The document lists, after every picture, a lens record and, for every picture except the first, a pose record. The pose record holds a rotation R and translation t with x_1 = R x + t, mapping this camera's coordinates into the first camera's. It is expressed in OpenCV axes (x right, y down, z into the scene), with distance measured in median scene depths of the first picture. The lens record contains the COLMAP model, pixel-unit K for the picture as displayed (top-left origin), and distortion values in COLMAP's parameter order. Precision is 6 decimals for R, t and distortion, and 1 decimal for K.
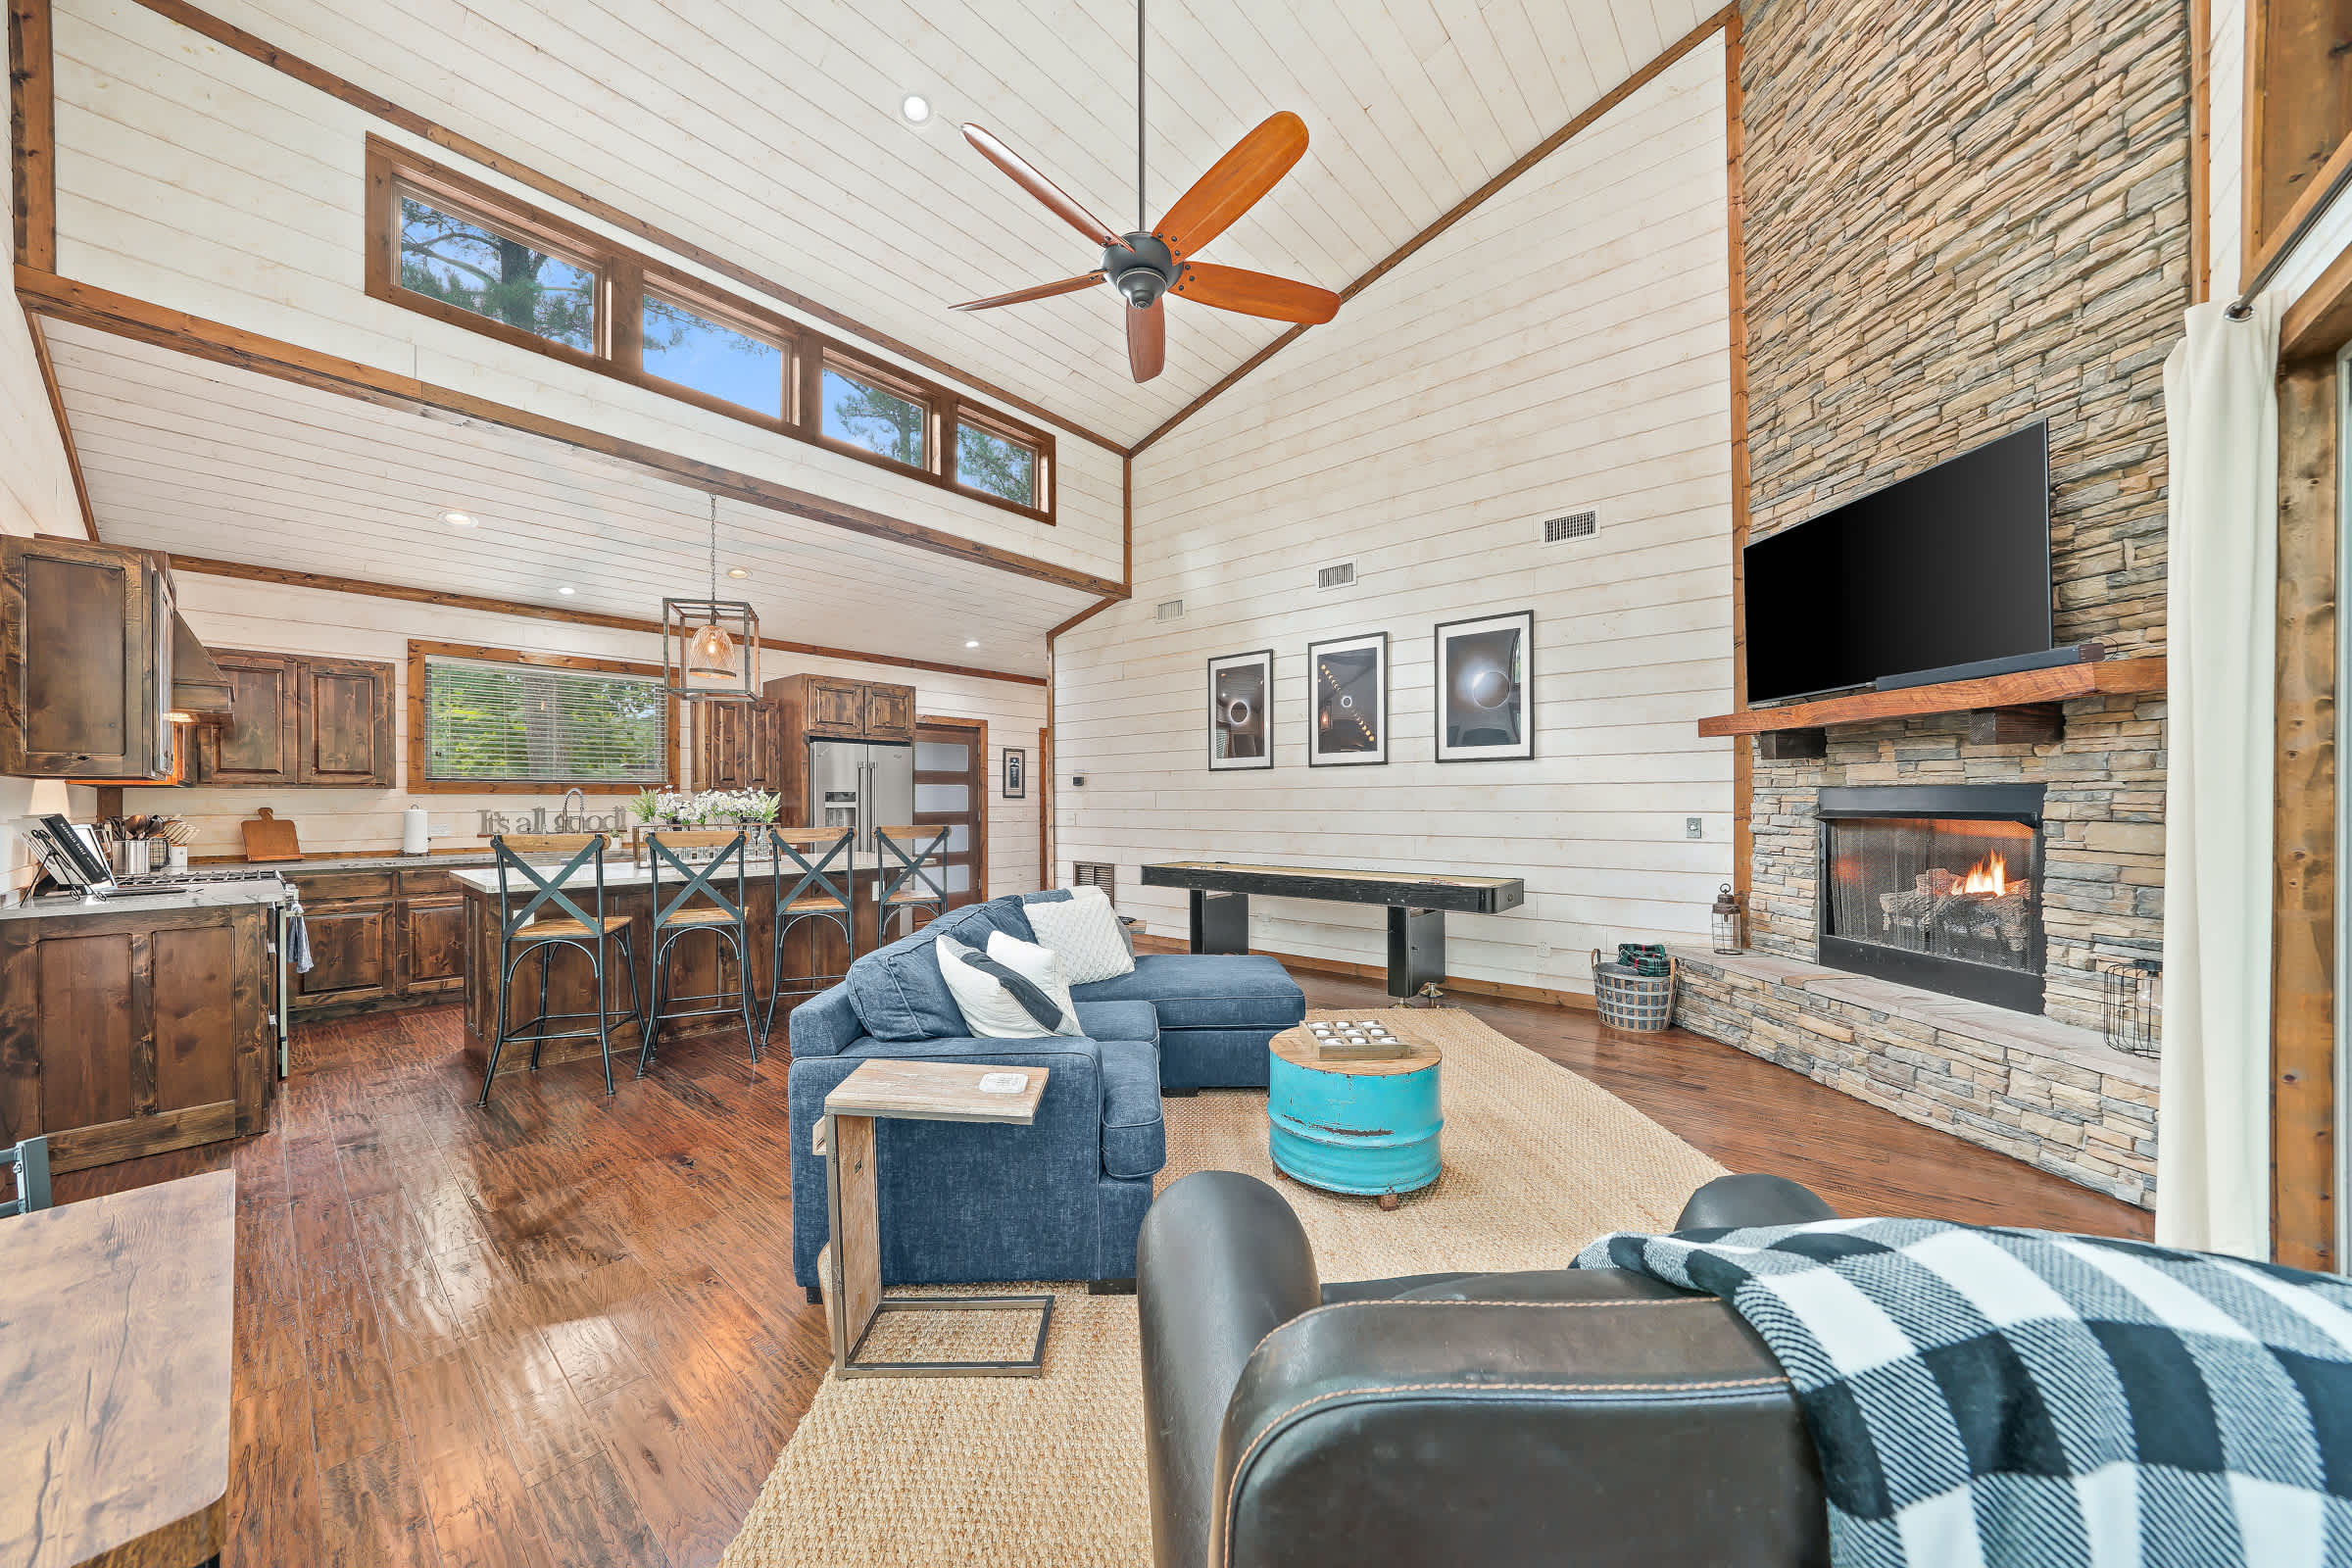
lens RADIAL K [[811.9, 0, 1132.6], [0, 811.9, 789.0], [0, 0, 1]] dist [-0.007556, 0.000077]
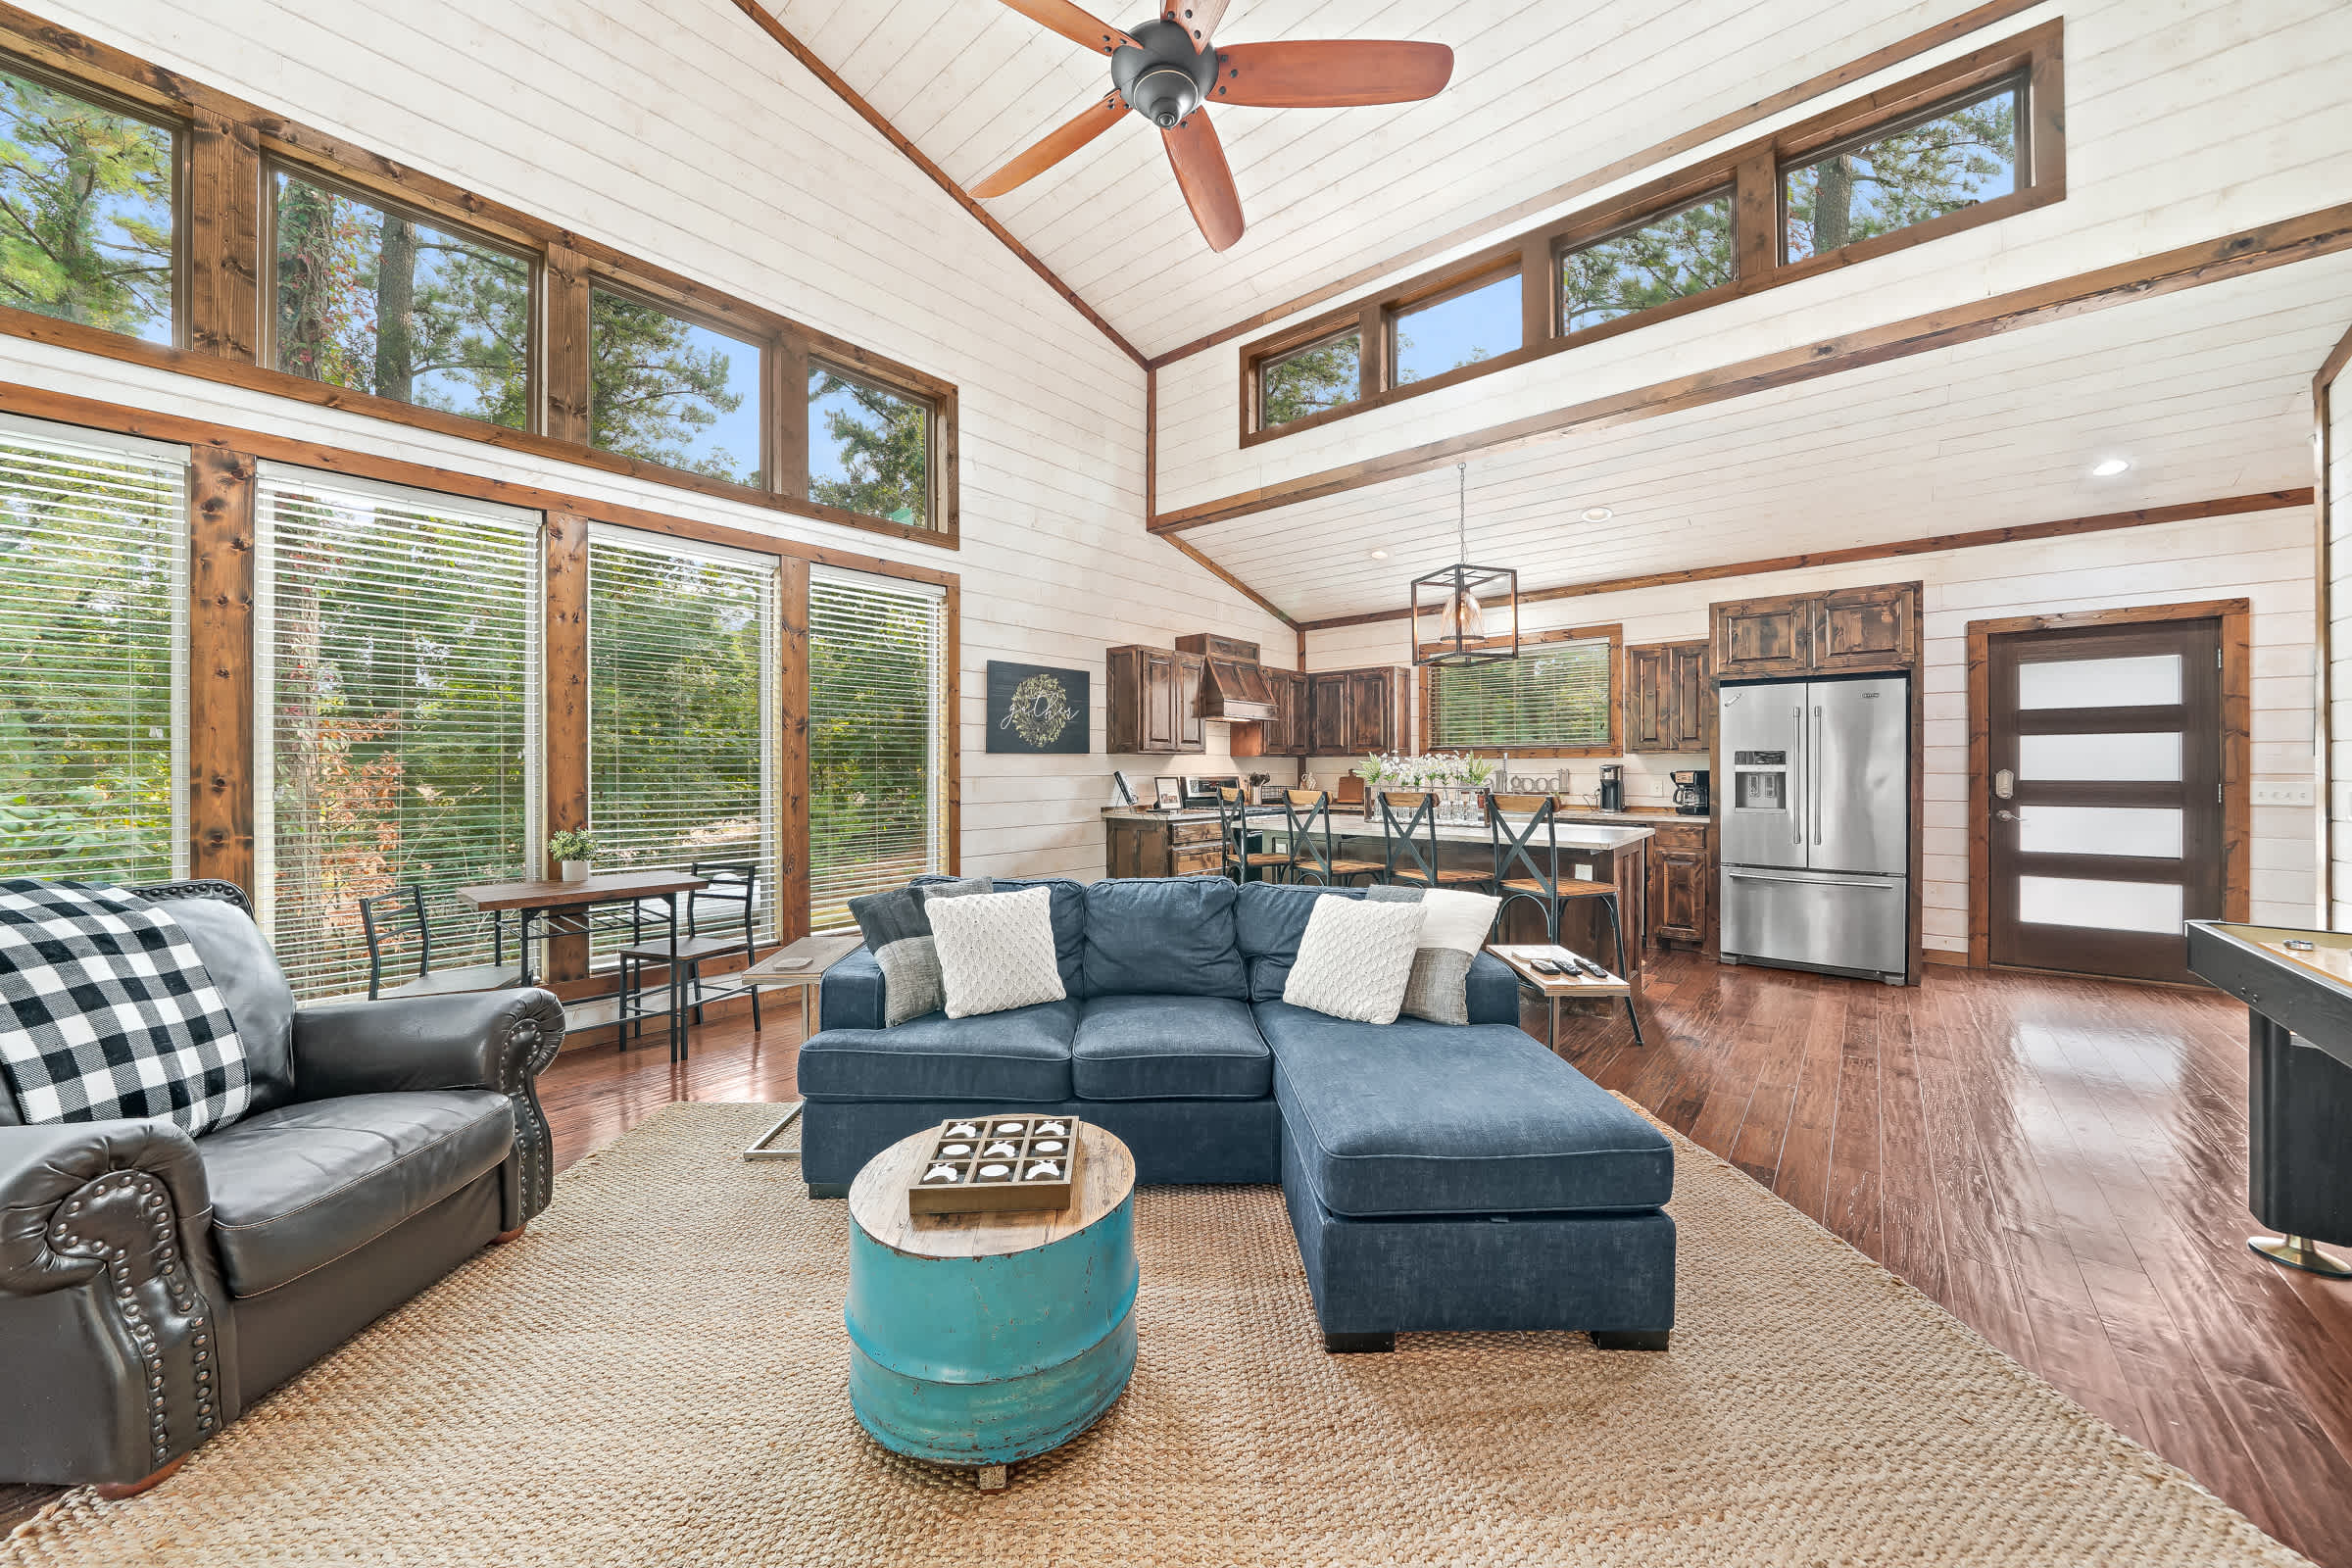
lens RADIAL K [[809.4, 0, 1200.4], [0, 809.4, 763.4], [0, 0, 1]] dist [-0.014154, 0.000005]
pose [[0.040040, -0.002967, -0.999194, 0.464145], [0.018500, 0.999826, -0.002228, 0.008944], [0.999027, -0.018396, 0.040088, 0.595115]]
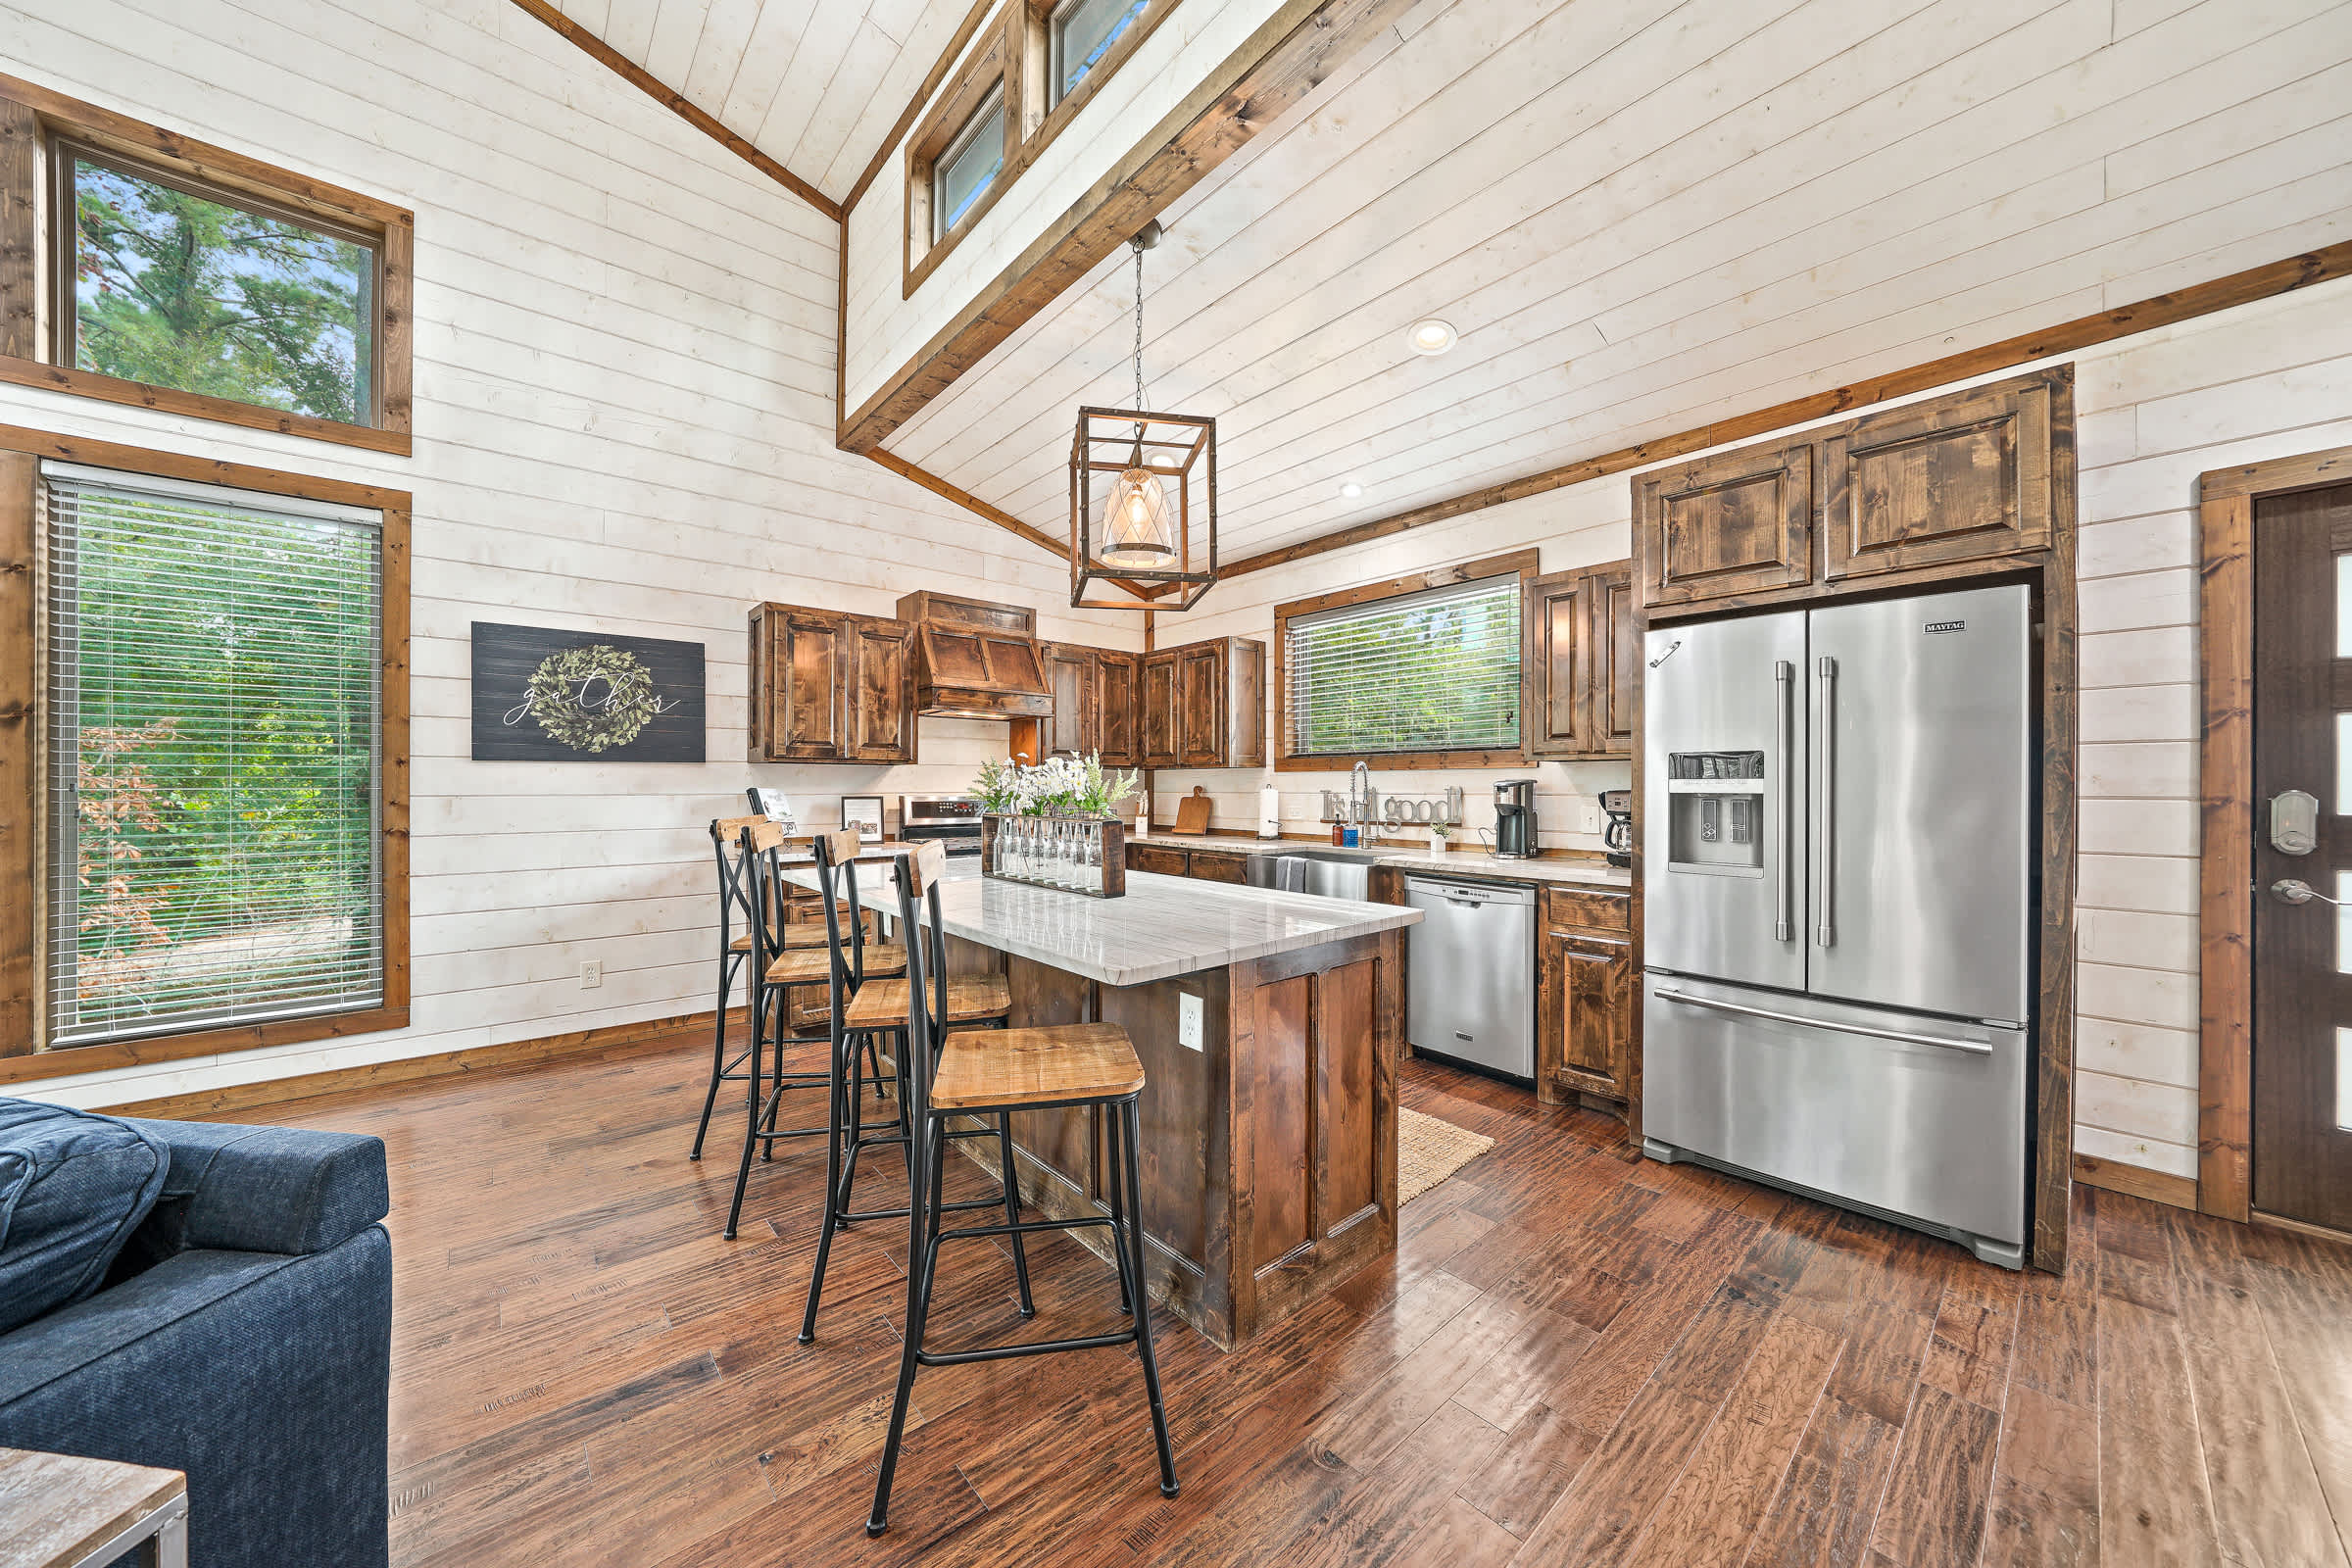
lens RADIAL K [[800.7, 0, 1206.2], [0, 800.7, 782.0], [0, 0, 1]] dist [-0.008687, 0.000053]
pose [[-0.110602, -0.000562, -0.993865, 0.053968], [0.015996, 0.999869, -0.002346, 0.018398], [0.993736, -0.016157, -0.110579, 1.039570]]
